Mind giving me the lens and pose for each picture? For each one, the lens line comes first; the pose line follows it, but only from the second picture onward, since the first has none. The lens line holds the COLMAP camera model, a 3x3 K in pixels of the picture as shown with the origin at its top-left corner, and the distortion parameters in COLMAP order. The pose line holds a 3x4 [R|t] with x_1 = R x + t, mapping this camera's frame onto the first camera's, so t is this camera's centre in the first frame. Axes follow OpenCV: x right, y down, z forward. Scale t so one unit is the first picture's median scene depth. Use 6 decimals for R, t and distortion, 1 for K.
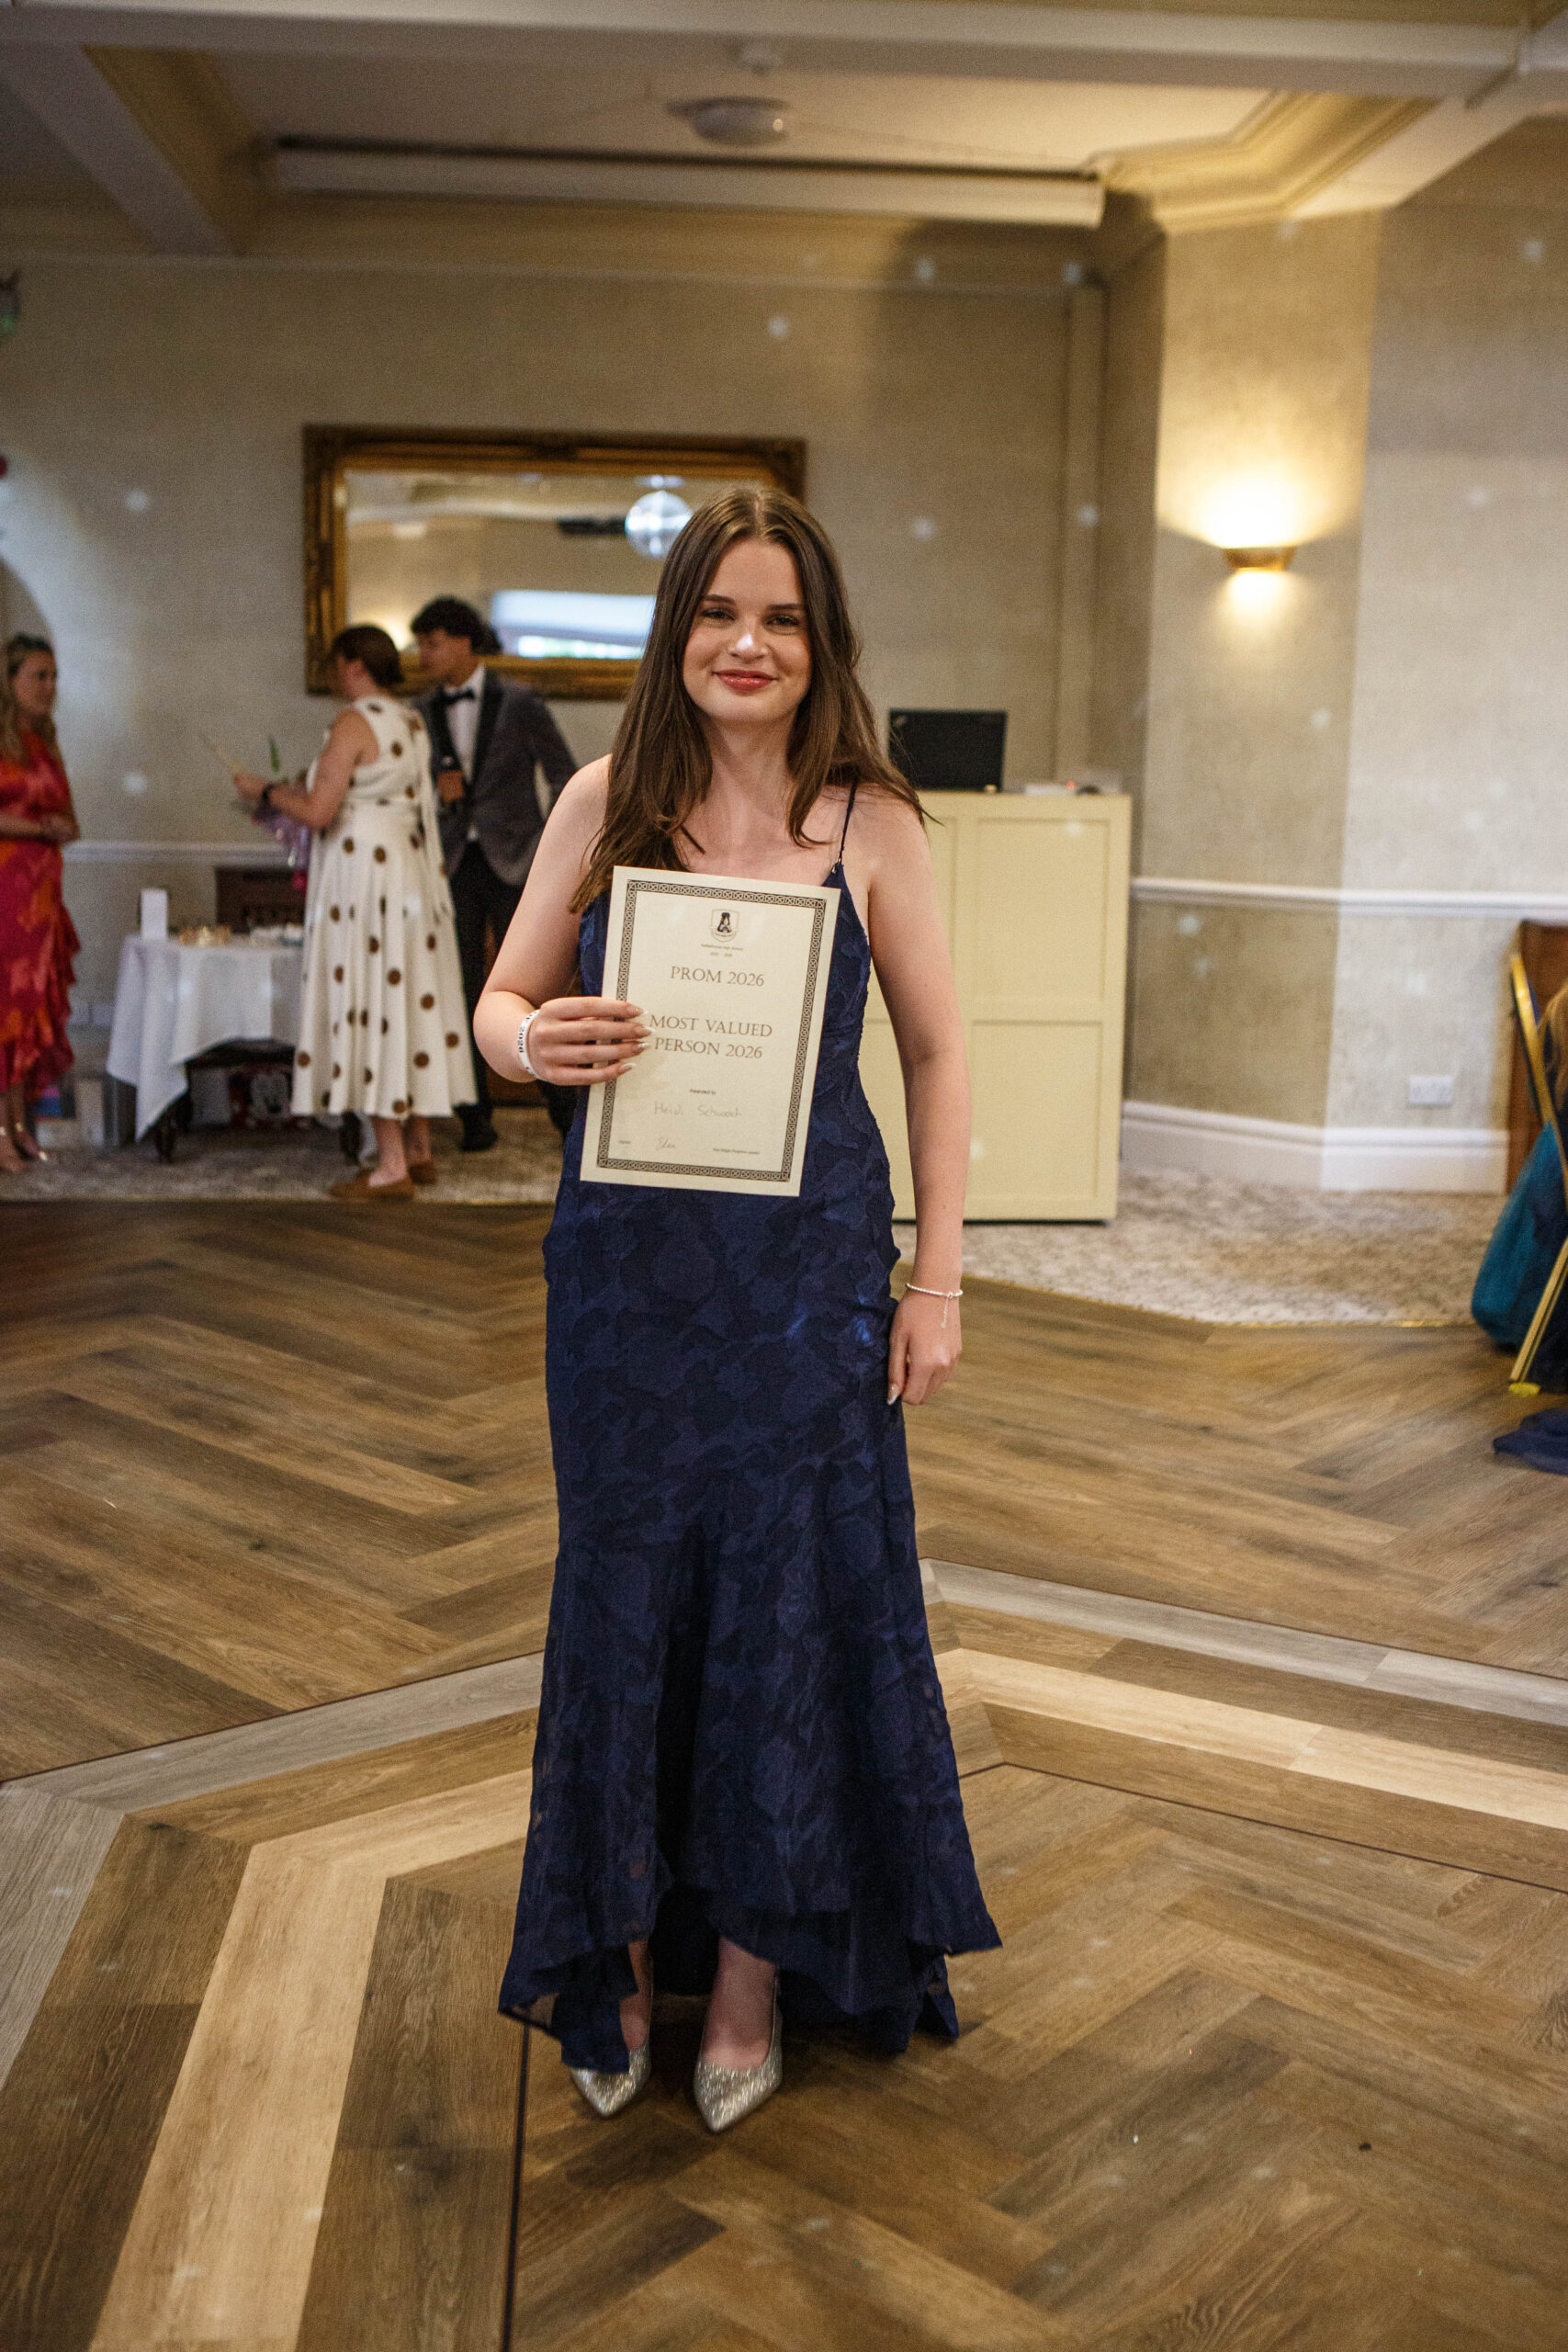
lens RADIAL K [[2467.5, 0, 786.8], [0, 2467.5, 1181.4], [0, 0, 1]] dist [-0.067501, 0.112388]
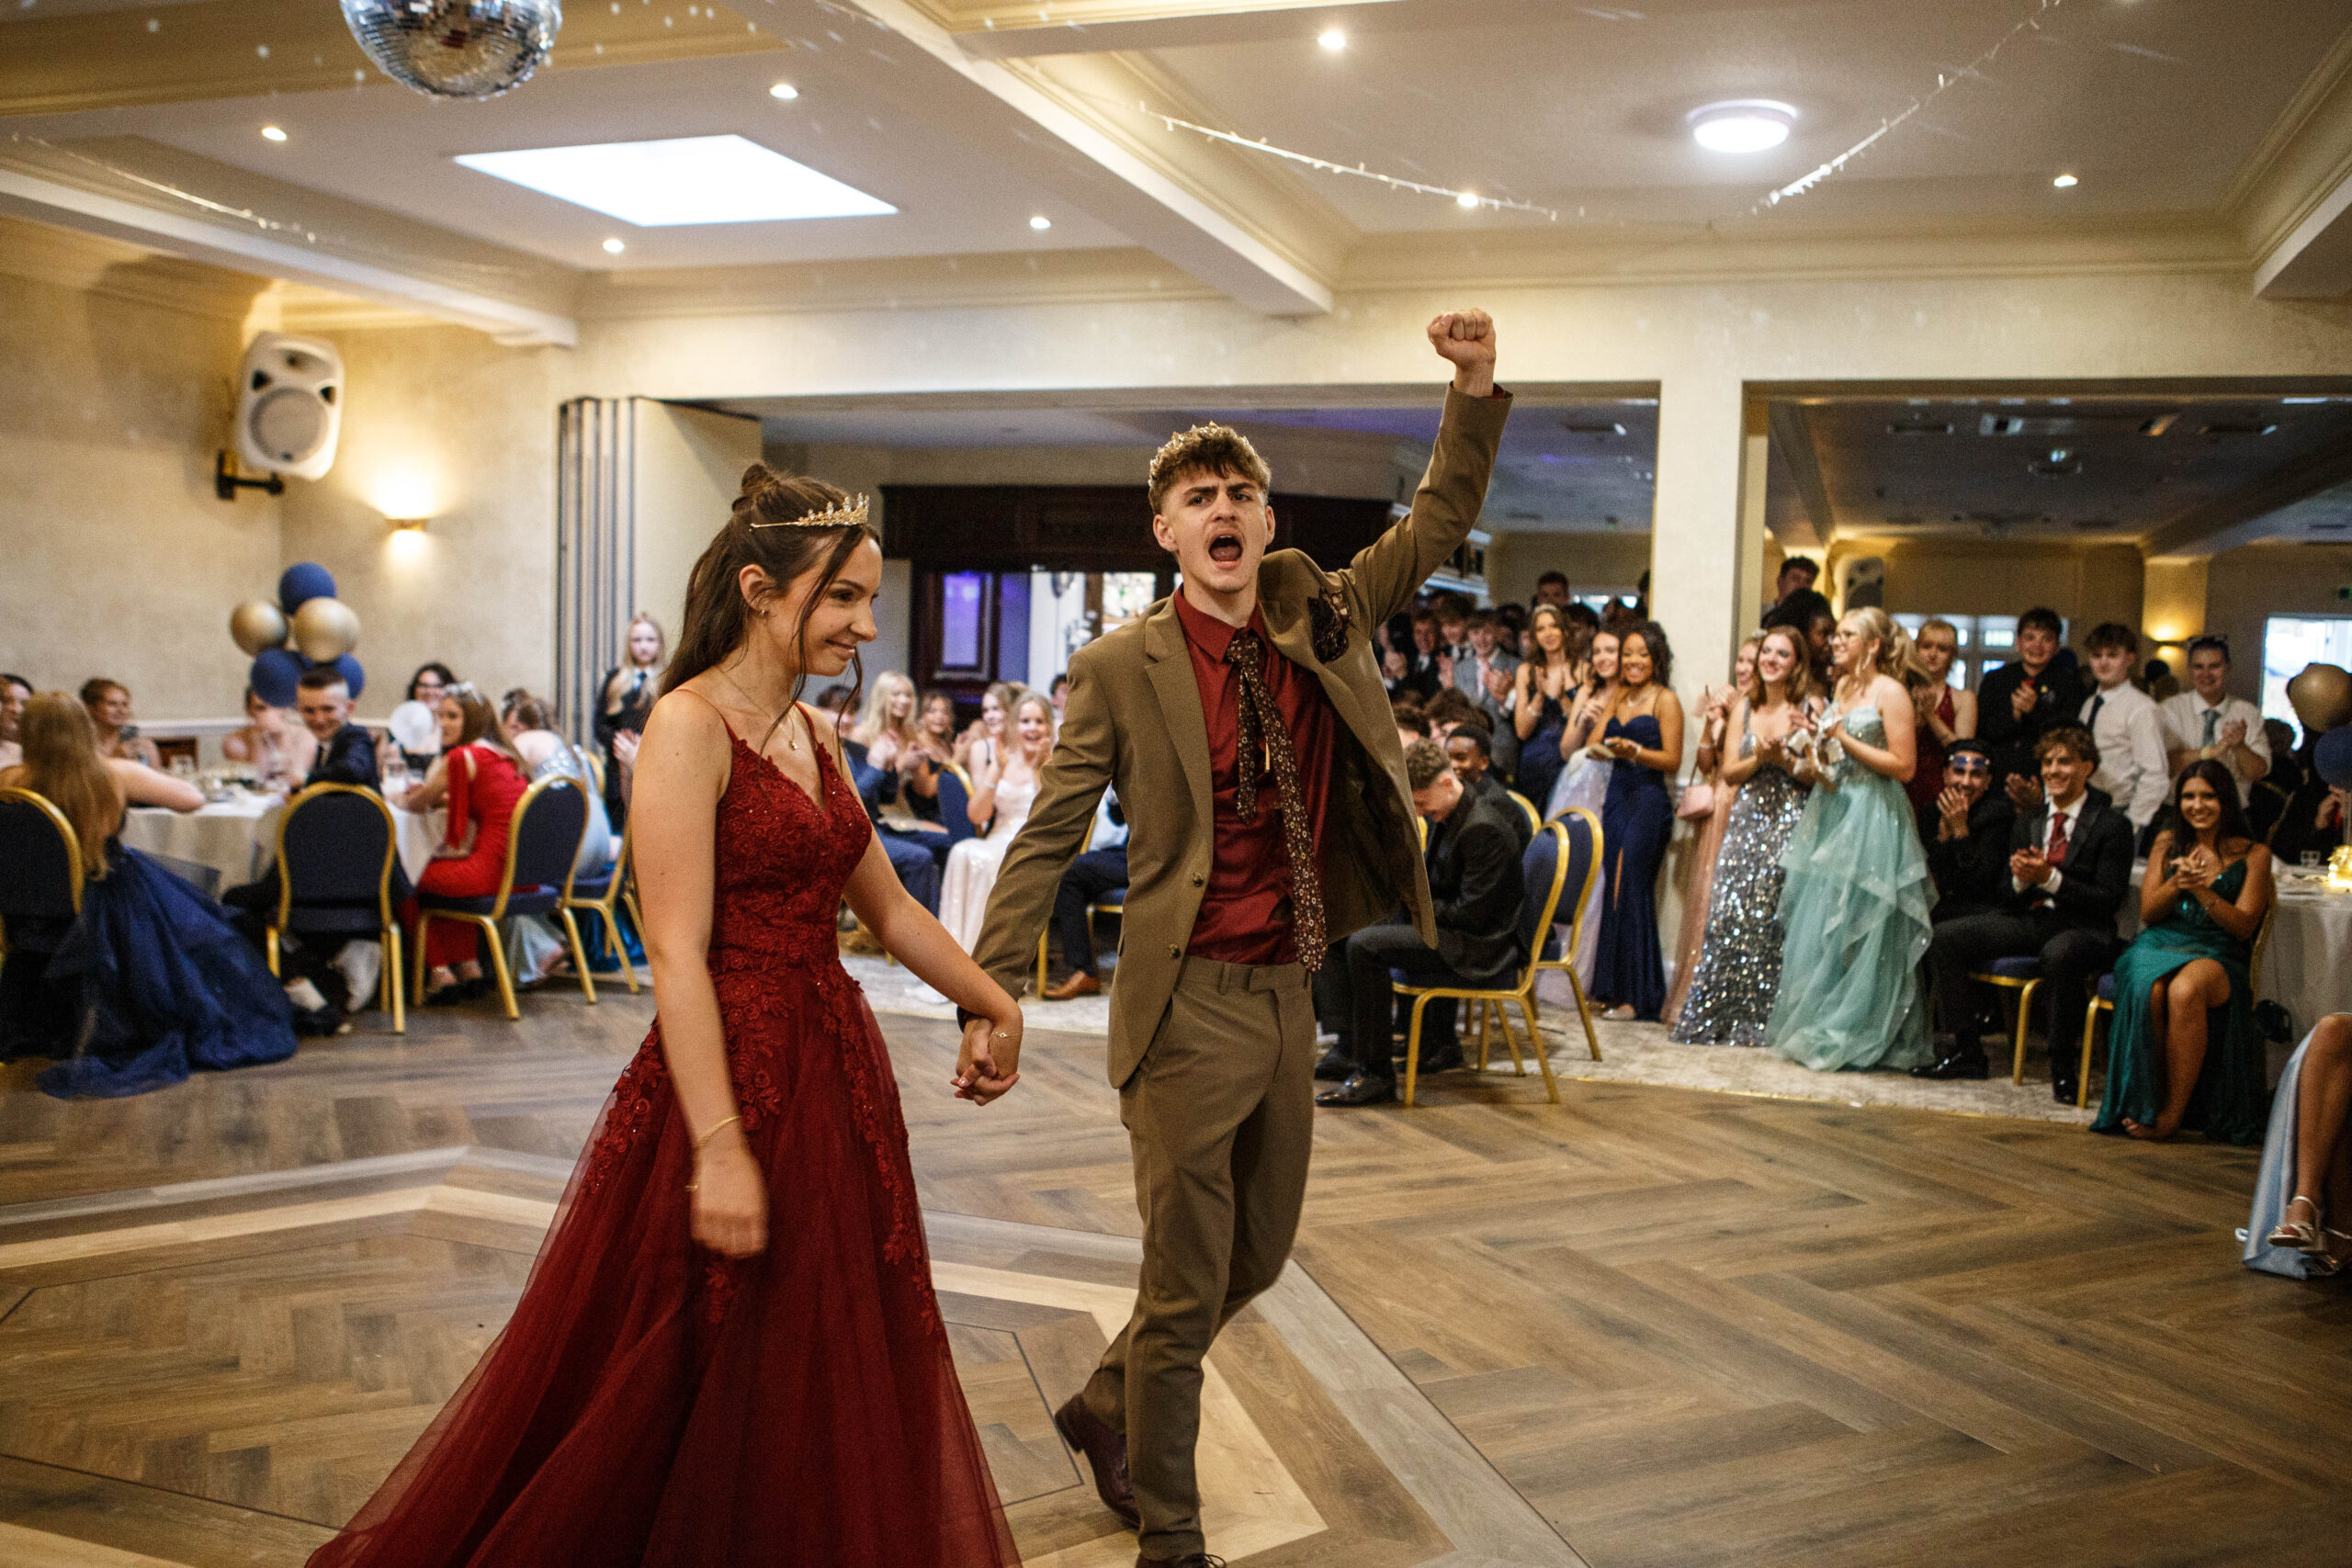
lens RADIAL K [[2003.1, 0, 1181.4], [0, 2003.1, 776.4], [0, 0, 1]] dist [-0.084561, 0.103626]
pose [[0.398207, -0.068341, 0.914746, -0.414491], [0.147432, 0.989025, 0.009710, 0.007236], [-0.905370, 0.130997, 0.403912, -0.109186]]
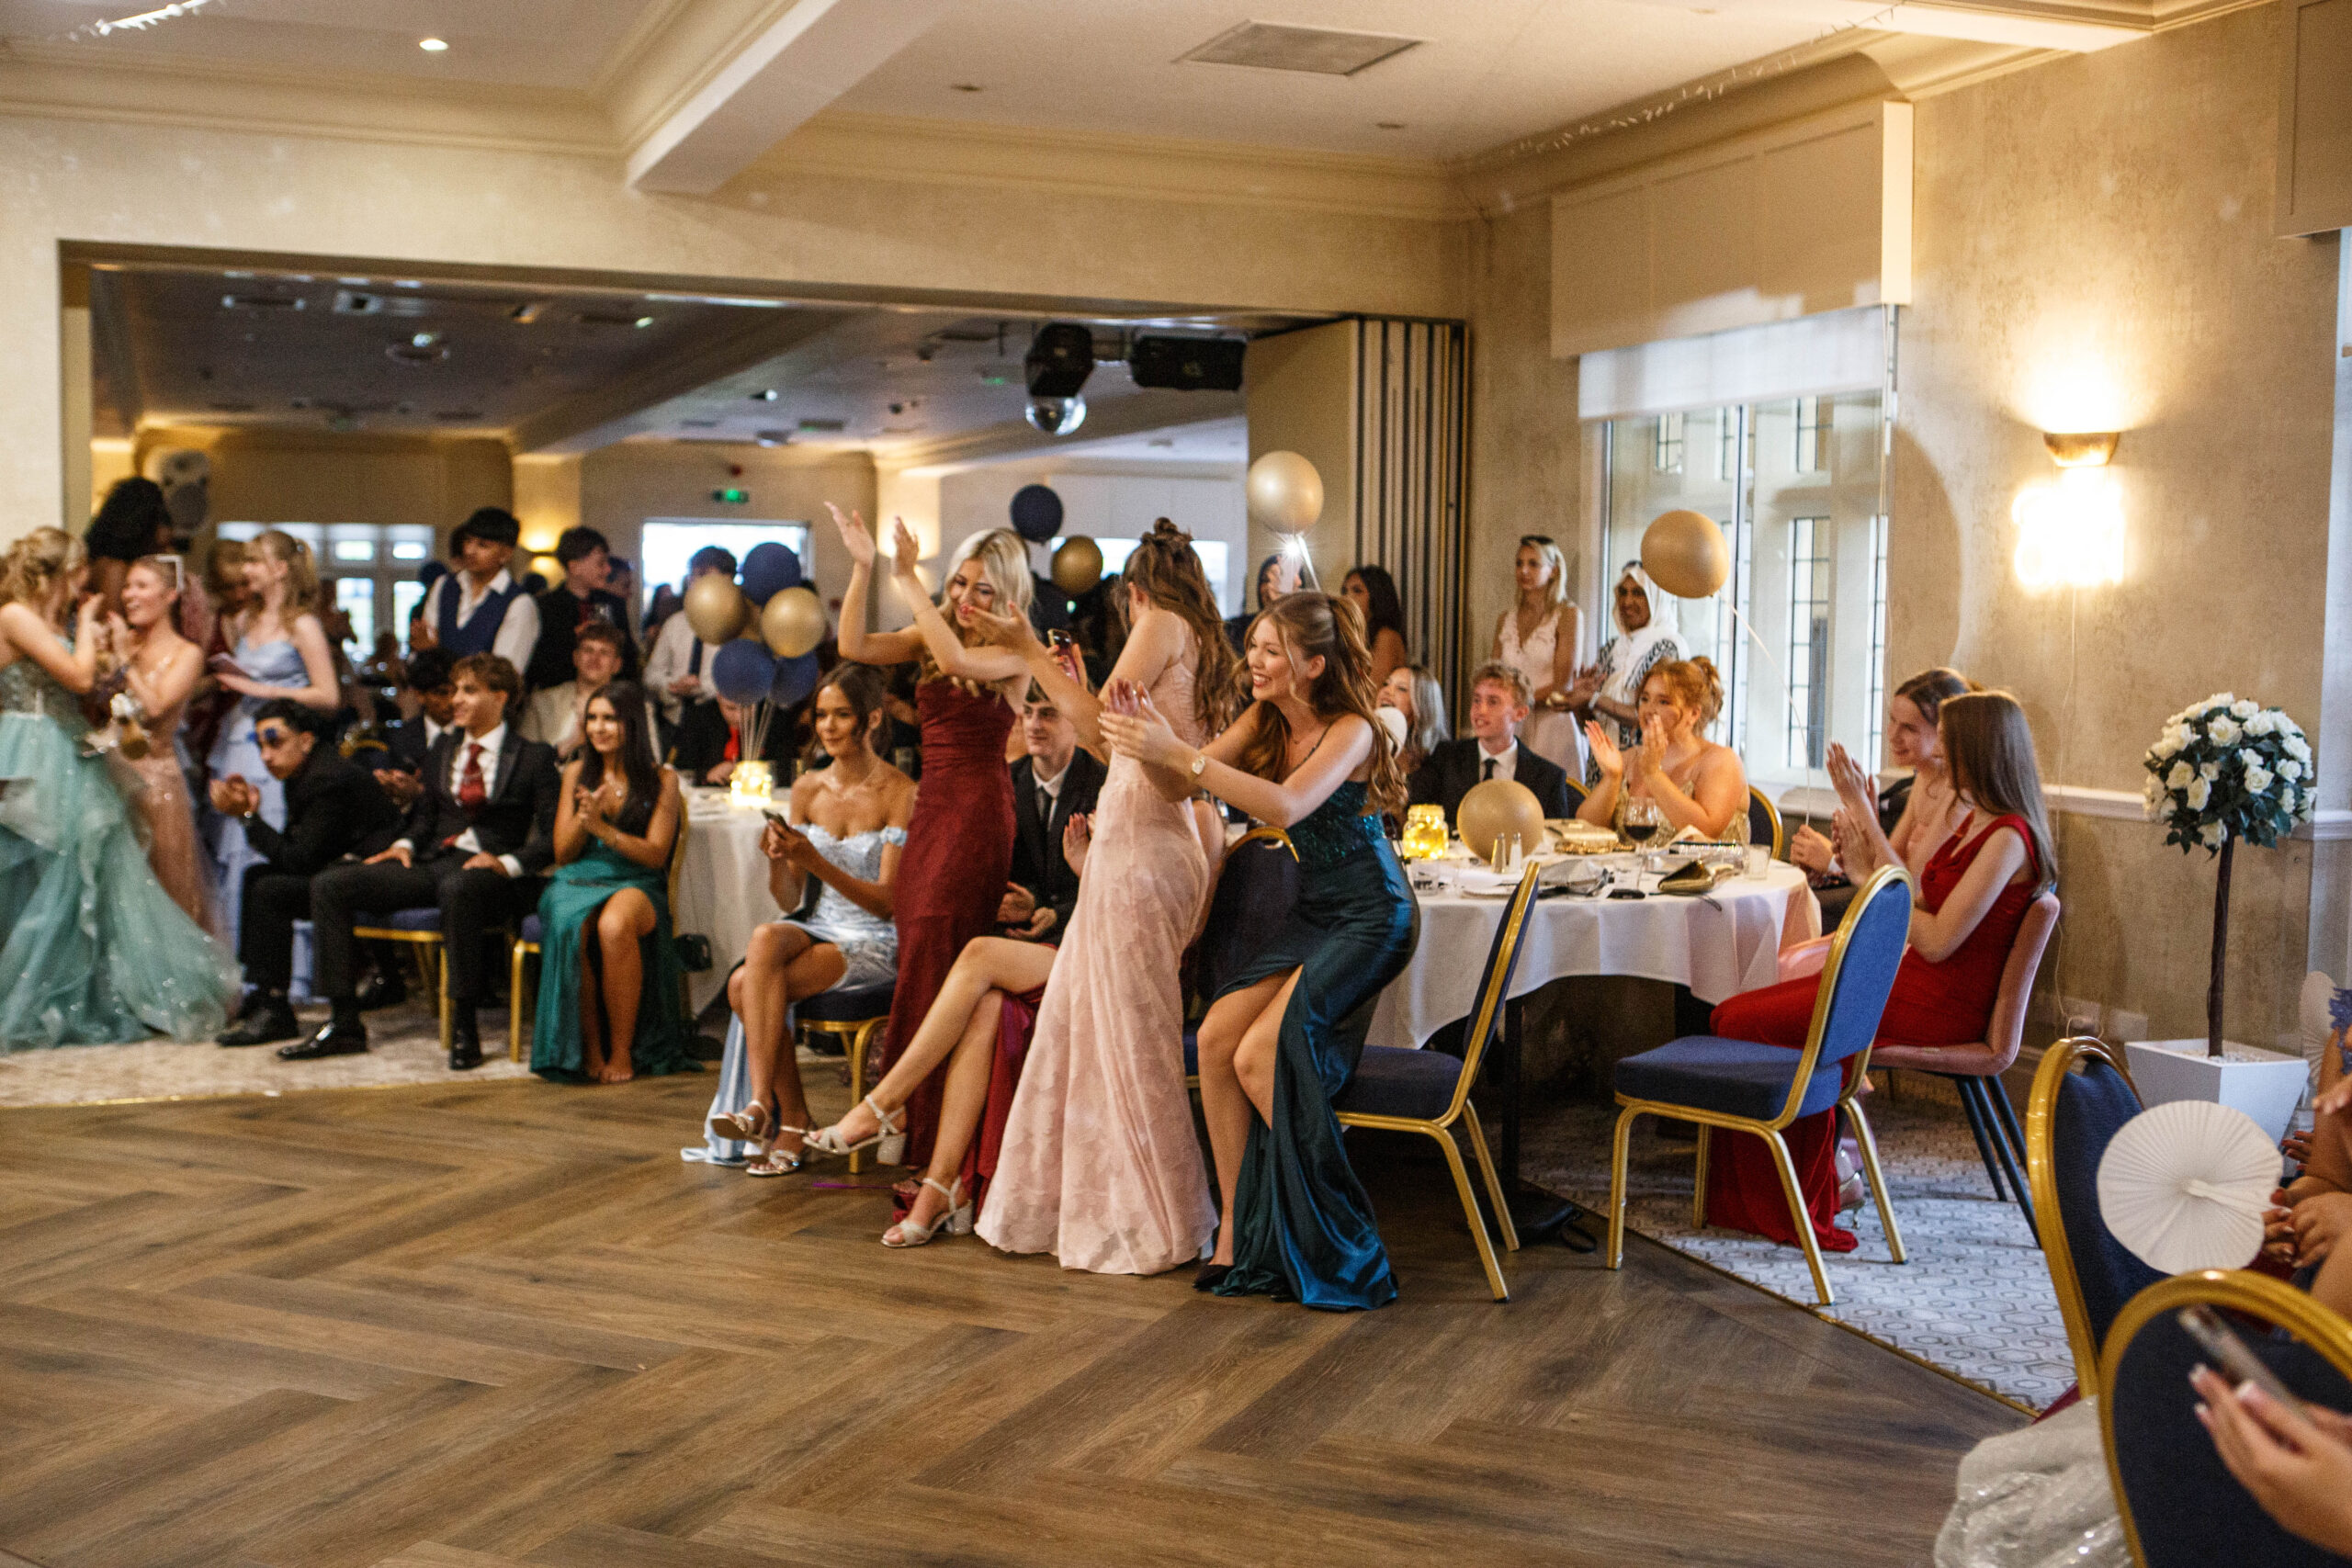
lens RADIAL K [[2572.4, 0, 1171.3], [0, 2572.4, 780.7], [0, 0, 1]] dist [-0.056213, 0.102252]
pose [[-0.294703, -0.091334, 0.951214, -0.556400], [0.160240, 0.976604, 0.143417, -0.001473], [-0.942058, 0.194688, -0.273173, -0.081177]]
